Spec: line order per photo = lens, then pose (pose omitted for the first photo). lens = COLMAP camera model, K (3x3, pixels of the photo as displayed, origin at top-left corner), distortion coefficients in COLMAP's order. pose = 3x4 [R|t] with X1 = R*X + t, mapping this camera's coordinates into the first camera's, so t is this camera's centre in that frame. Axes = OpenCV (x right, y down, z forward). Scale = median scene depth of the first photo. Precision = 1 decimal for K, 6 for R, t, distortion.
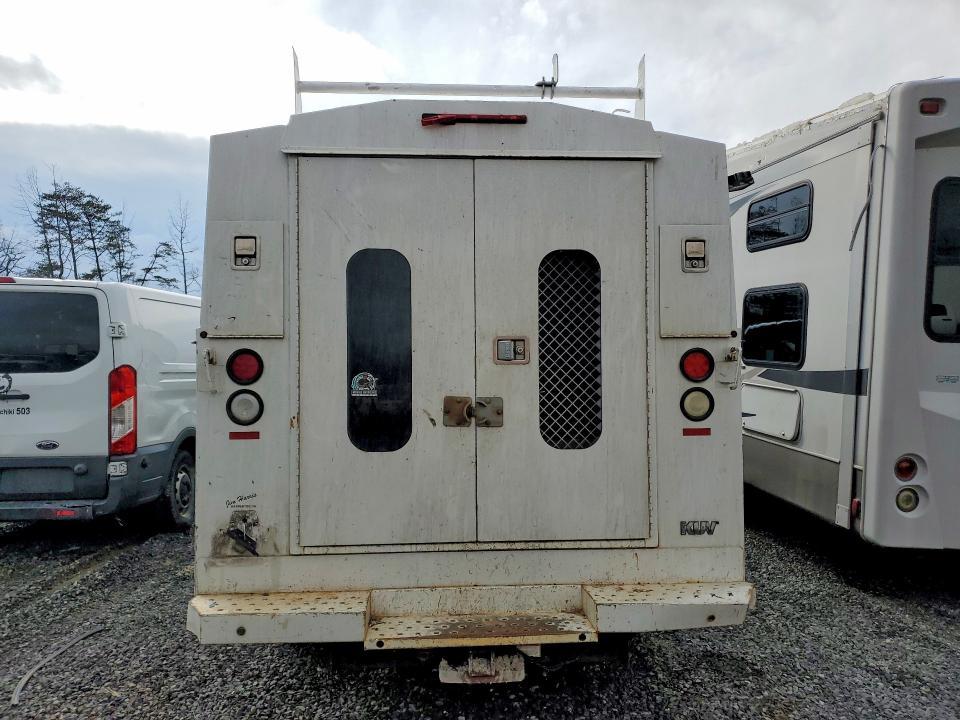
lens RADIAL K [[732.4, 0, 468.1], [0, 732.4, 362.9], [0, 0, 1]] dist [0.068938, -0.128786]
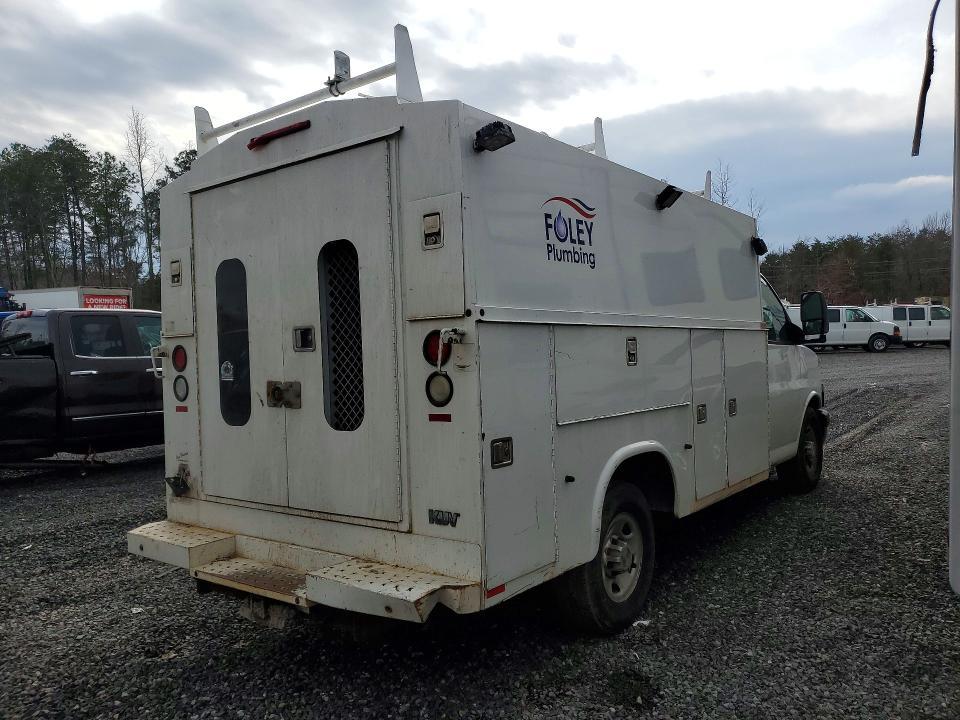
lens RADIAL K [[732.4, 0, 468.1], [0, 732.4, 362.9], [0, 0, 1]] dist [0.068938, -0.128786]
pose [[0.756547, -0.012715, -0.653815, 0.980248], [0.049563, 0.998050, 0.037941, -0.011358], [0.652058, -0.061109, 0.755702, 0.323081]]
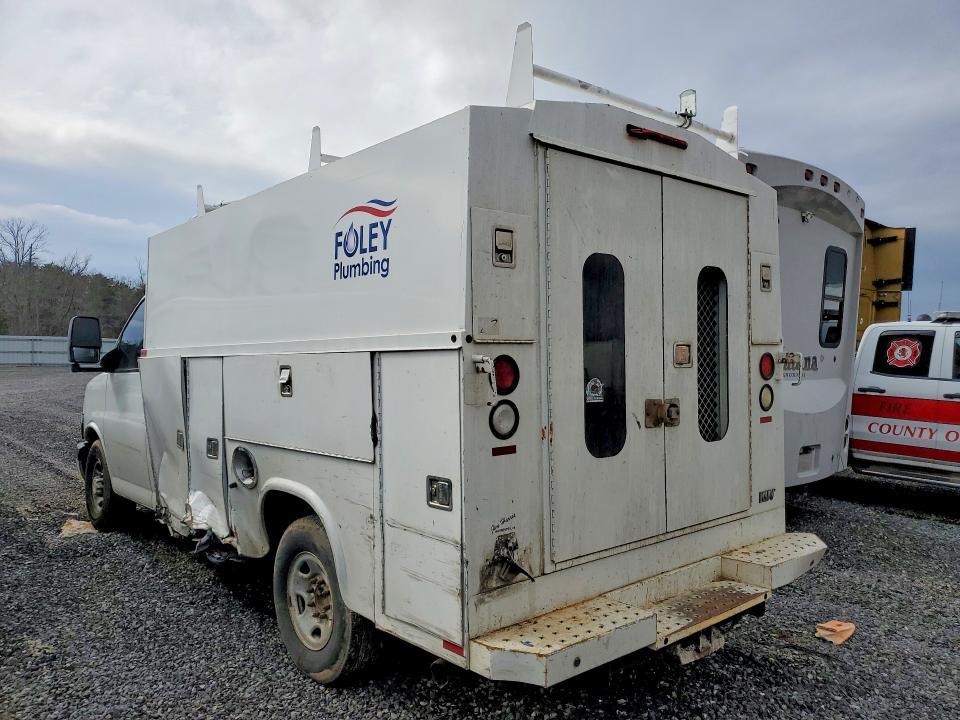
lens RADIAL K [[729.9, 0, 480.0], [0, 729.9, 360.0], [0, 0, 1]] dist [0.221227, -0.625016]
pose [[0.790484, -0.006776, 0.612446, -0.871899], [-0.011007, 0.999620, 0.025266, -0.035326], [-0.612384, -0.026713, 0.790109, 0.308433]]
